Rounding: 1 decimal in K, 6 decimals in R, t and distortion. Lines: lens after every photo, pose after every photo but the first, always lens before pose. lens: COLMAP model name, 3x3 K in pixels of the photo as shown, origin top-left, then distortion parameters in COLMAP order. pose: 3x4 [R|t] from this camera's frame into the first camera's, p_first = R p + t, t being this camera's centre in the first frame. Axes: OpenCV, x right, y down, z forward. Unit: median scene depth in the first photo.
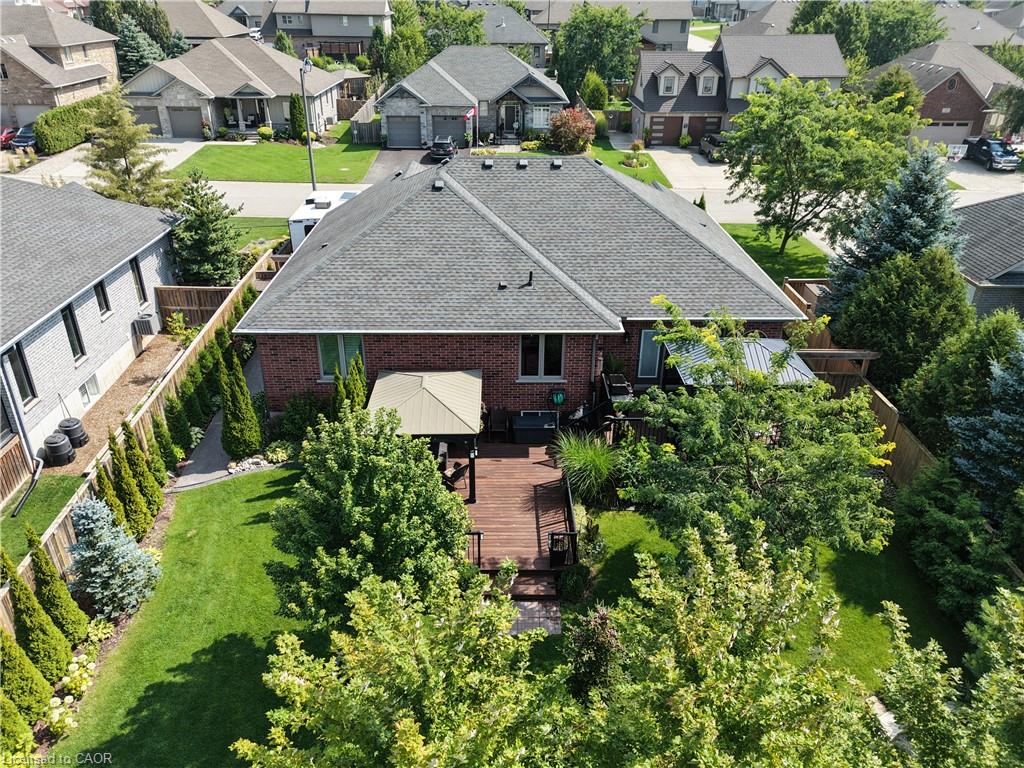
lens RADIAL K [[743.2, 0, 512.3], [0, 743.2, 374.9], [0, 0, 1]] dist [0.060498, -0.042189]
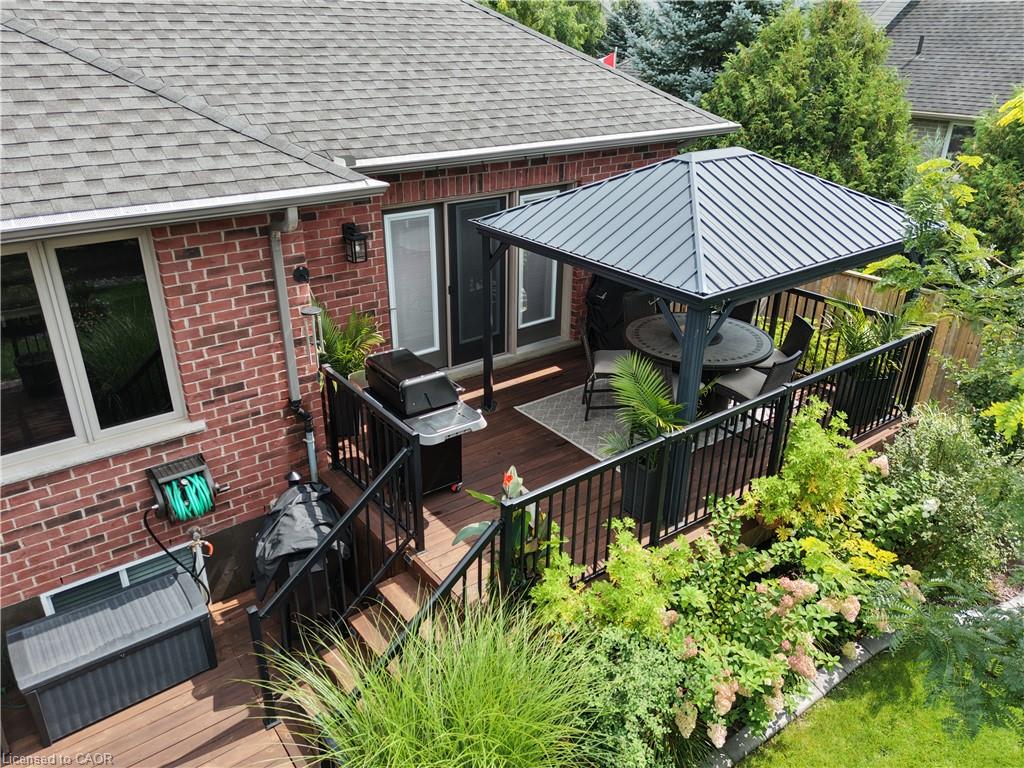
lens RADIAL K [[743.2, 0, 520.4], [0, 743.2, 381.7], [0, 0, 1]] dist [0.060498, -0.042189]
pose [[0.801509, -0.249249, 0.543562, 0.021950], [0.264455, 0.963015, 0.051636, 0.010213], [-0.536328, 0.102360, 0.837779, 0.729065]]
